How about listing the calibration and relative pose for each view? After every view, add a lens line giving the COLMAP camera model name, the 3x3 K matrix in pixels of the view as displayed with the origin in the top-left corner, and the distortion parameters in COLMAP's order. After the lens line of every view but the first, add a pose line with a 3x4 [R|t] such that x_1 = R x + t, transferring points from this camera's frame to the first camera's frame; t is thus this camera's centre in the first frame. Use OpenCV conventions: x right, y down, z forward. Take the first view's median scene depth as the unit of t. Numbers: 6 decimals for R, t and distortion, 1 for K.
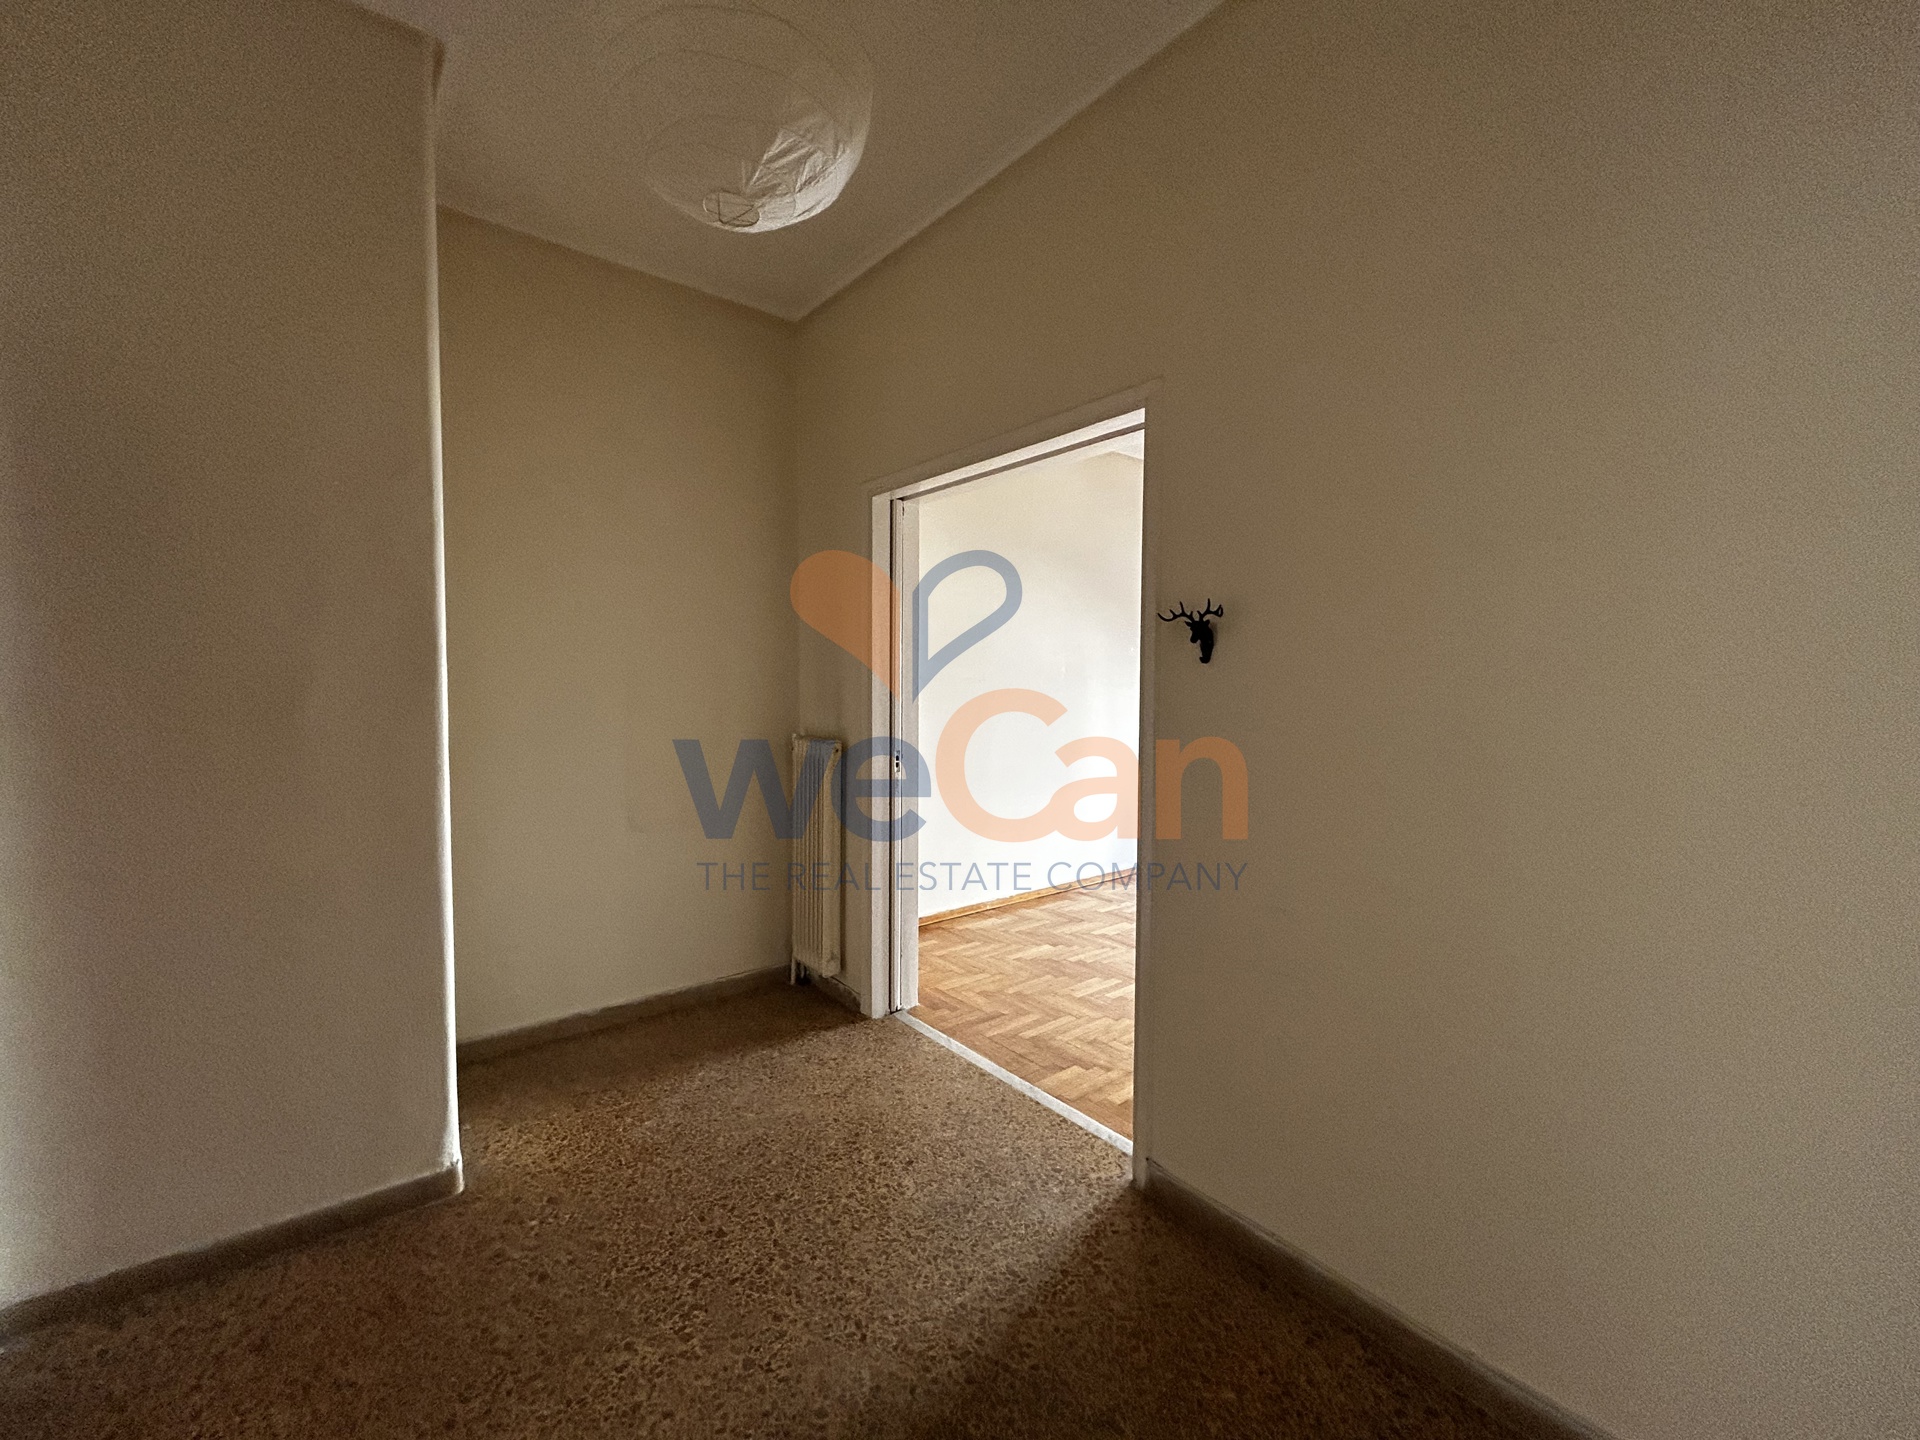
lens RADIAL K [[781.5, 0, 965.7], [0, 781.5, 714.6], [0, 0, 1]] dist [0.002208, 0.000106]
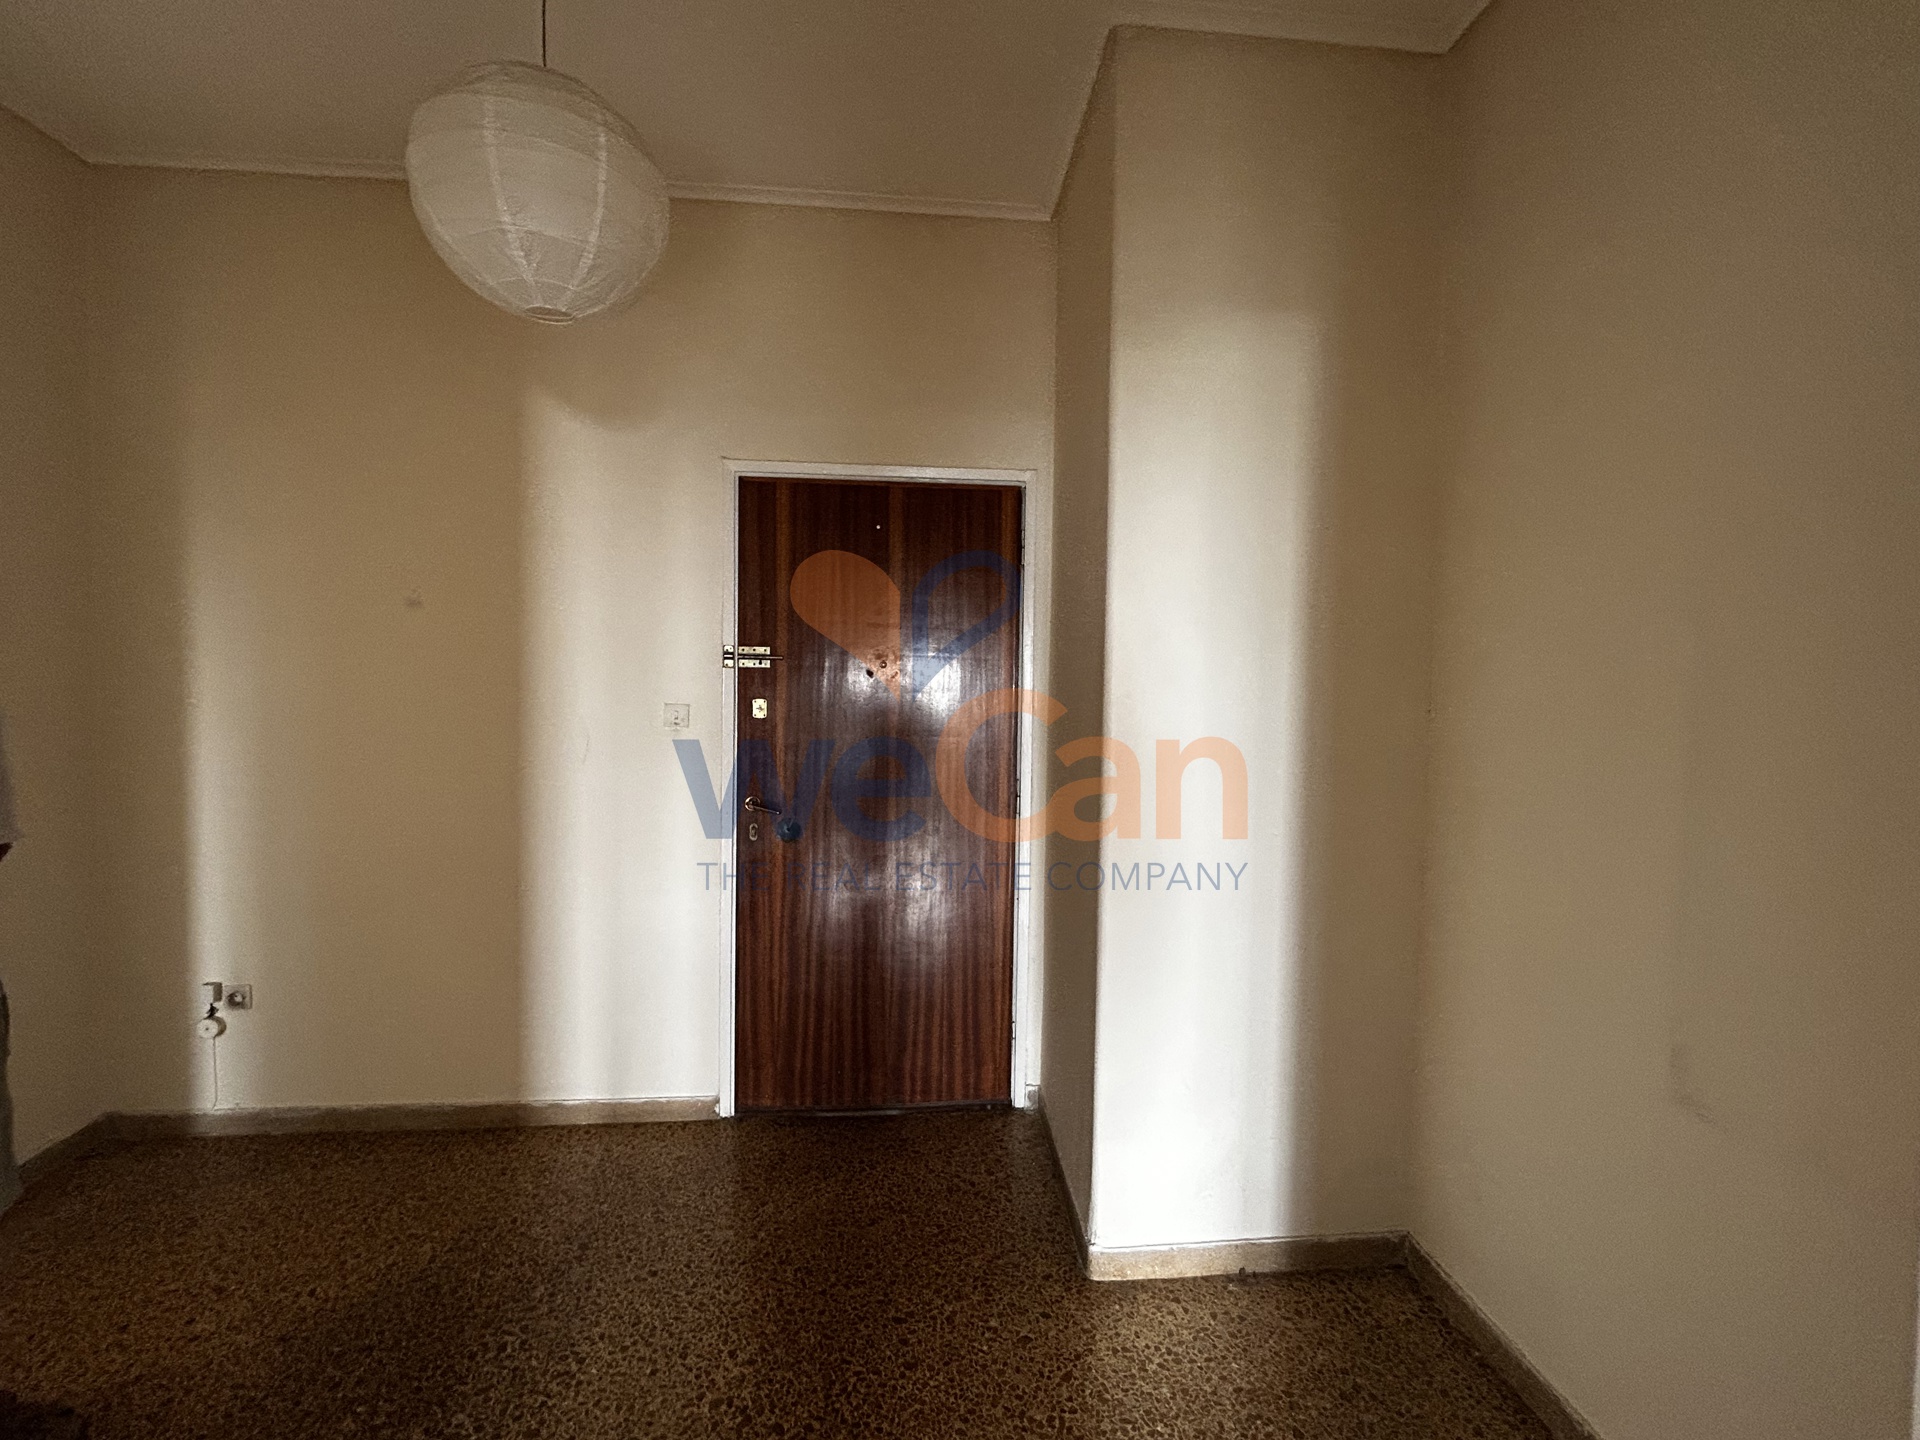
lens RADIAL K [[838.1, 0, 952.9], [0, 838.1, 715.3], [0, 0, 1]] dist [-0.004050, 0.002669]
pose [[-0.575313, 0.005854, -0.817912, 0.289636], [-0.054840, 0.997448, 0.045713, -0.098515], [0.816093, 0.071153, -0.573524, 1.668280]]
